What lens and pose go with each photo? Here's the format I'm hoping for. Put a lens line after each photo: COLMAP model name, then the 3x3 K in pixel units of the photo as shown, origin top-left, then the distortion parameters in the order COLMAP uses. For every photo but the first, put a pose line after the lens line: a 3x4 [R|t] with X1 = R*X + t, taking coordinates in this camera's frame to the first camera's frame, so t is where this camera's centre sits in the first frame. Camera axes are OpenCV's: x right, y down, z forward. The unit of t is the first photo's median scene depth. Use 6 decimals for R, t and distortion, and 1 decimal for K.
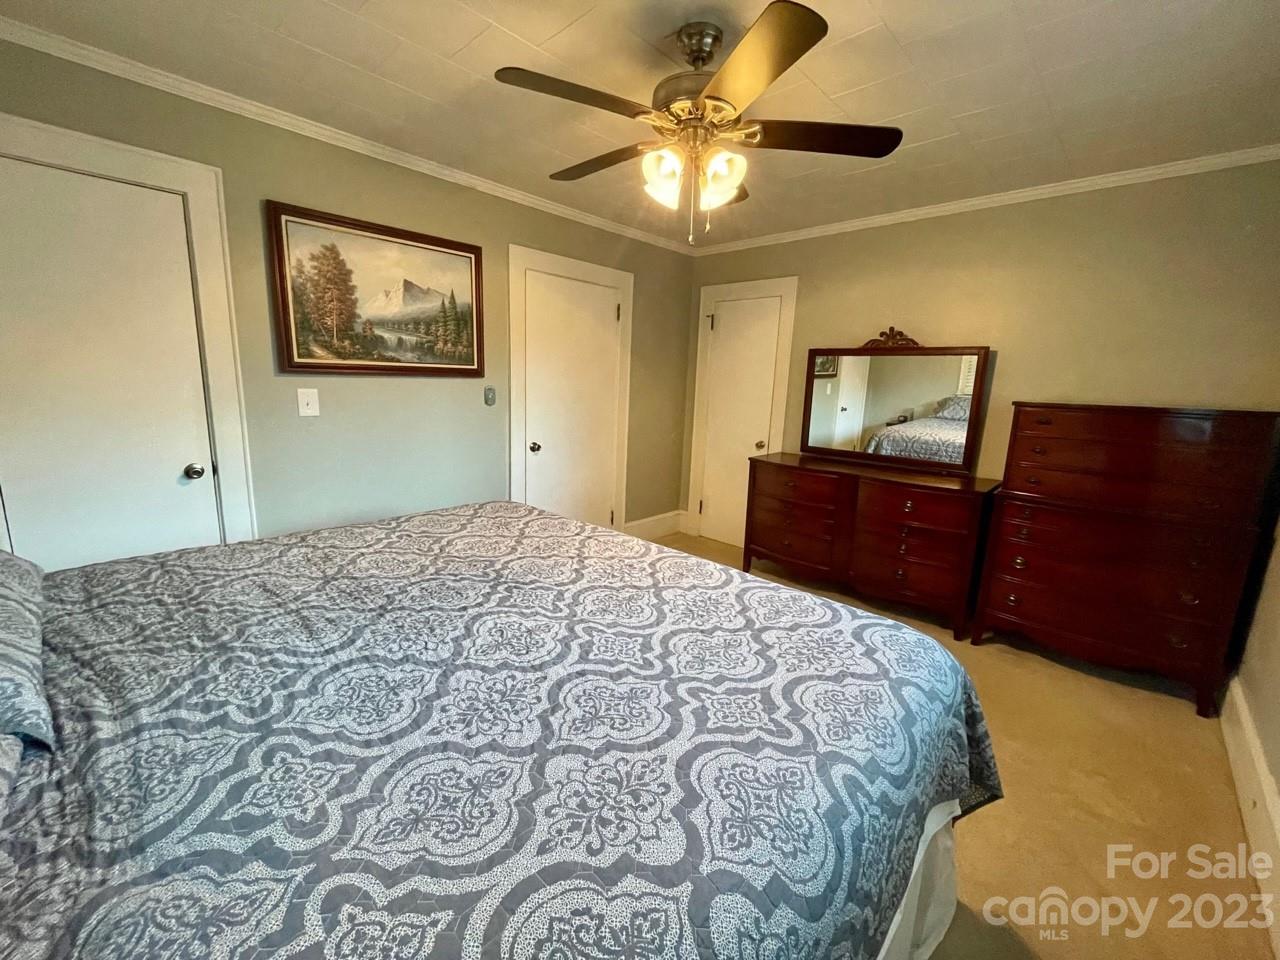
lens RADIAL K [[519.3, 0, 636.0], [0, 519.3, 475.5], [0, 0, 1]] dist [0.000029, 0.000000]
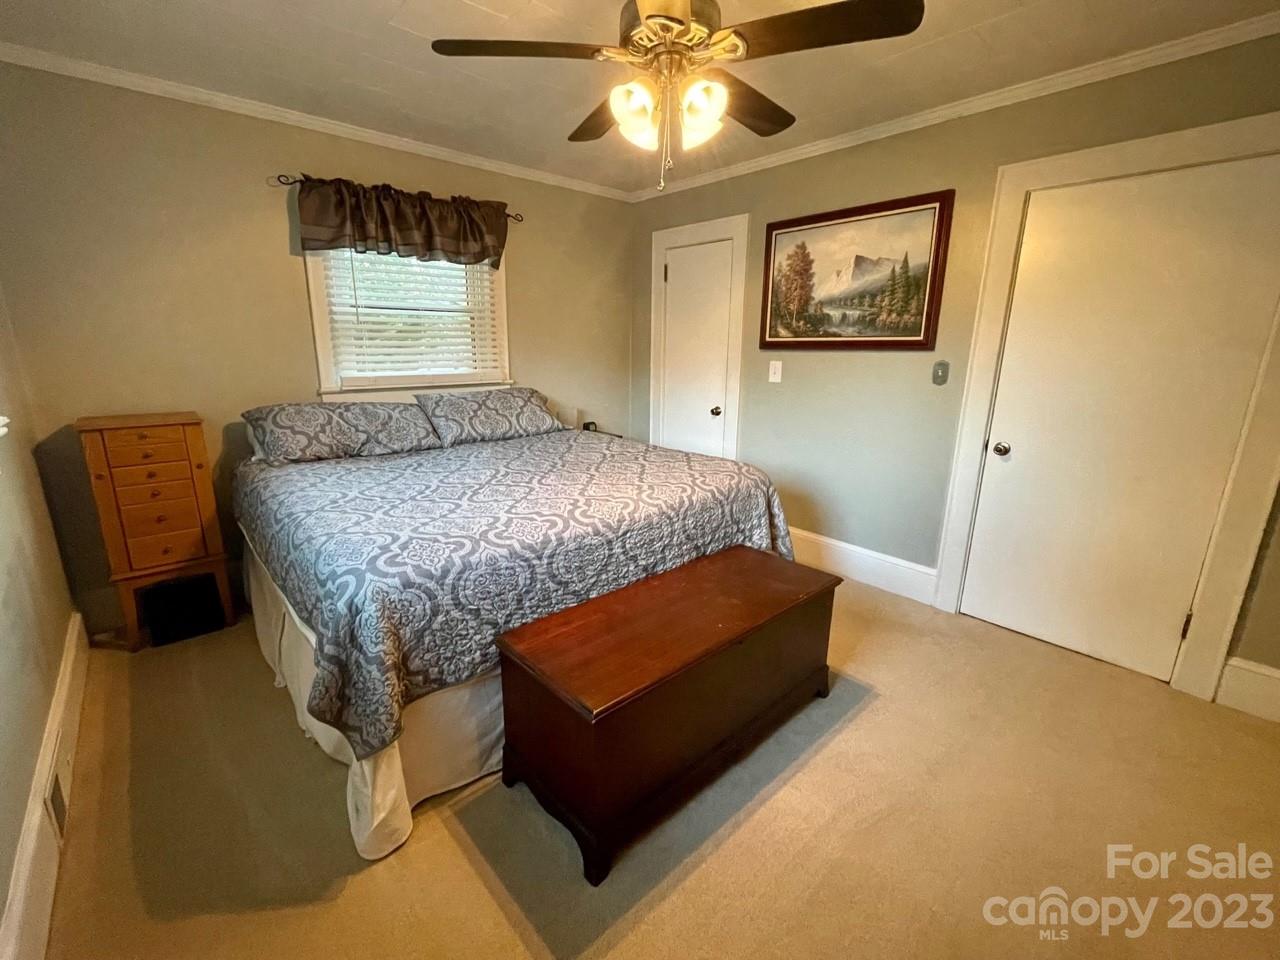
lens RADIAL K [[552.6, 0, 635.9], [0, 552.6, 482.2], [0, 0, 1]] dist [0.000082, -0.000054]
pose [[-0.077367, 0.204509, -0.975802, 0.758970], [-0.195407, 0.956643, 0.215987, -0.099429], [0.977666, 0.207389, -0.034050, 0.711289]]
